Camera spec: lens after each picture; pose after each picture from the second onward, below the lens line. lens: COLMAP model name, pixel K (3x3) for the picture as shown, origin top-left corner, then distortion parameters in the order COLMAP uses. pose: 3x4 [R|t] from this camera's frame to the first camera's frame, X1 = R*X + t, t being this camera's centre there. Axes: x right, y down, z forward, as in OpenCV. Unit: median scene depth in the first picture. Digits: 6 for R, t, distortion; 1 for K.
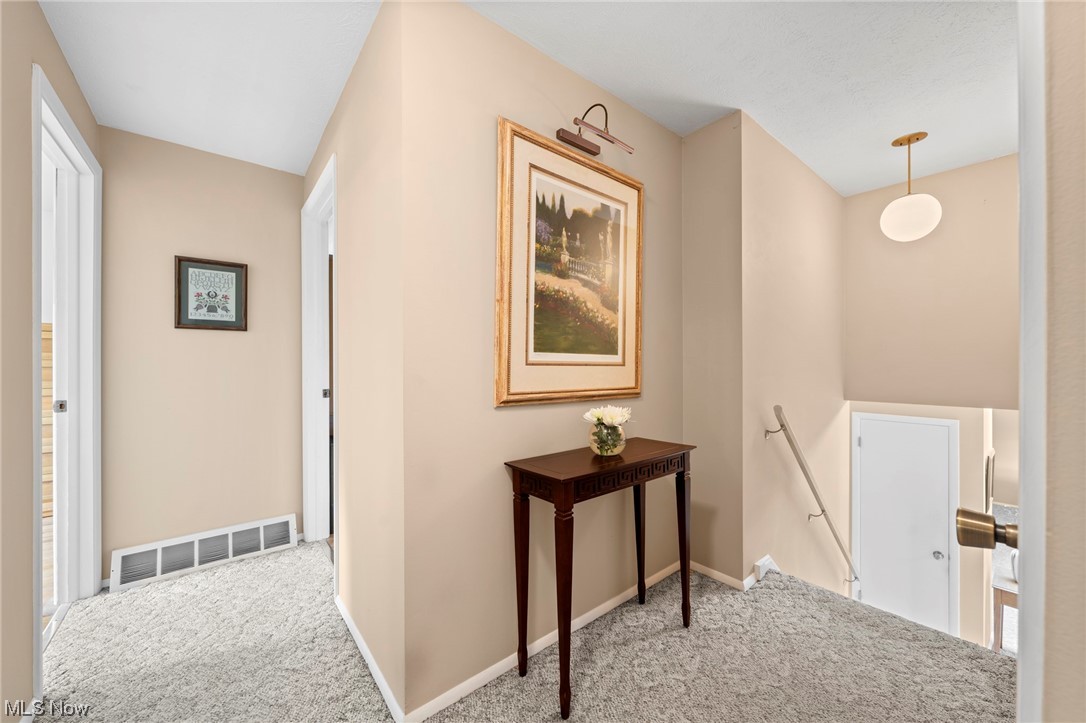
lens RADIAL K [[402.1, 0, 541.2], [0, 402.1, 362.7], [0, 0, 1]] dist [-0.002404, 0.000035]
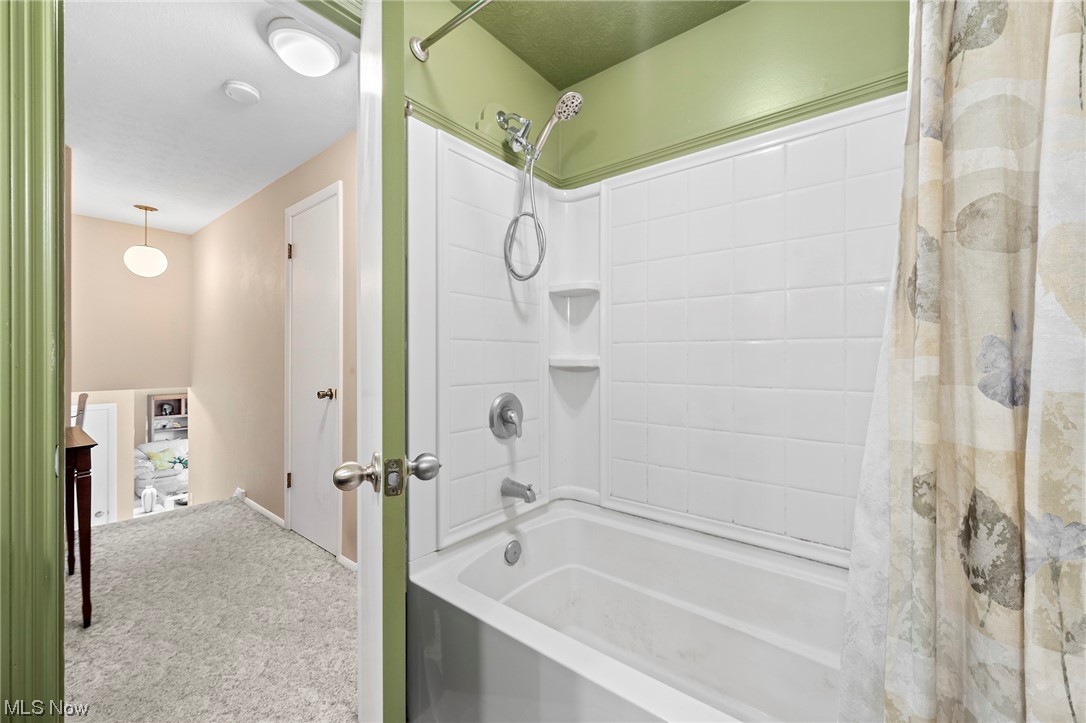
lens RADIAL K [[425.3, 0, 541.4], [0, 425.3, 362.5], [0, 0, 1]] dist [-0.002407, 0.000173]
pose [[-0.206981, -0.008024, 0.978312, -1.335355], [0.000764, 0.999965, 0.008363, 0.003684], [-0.978345, 0.002479, -0.206967, -0.146455]]
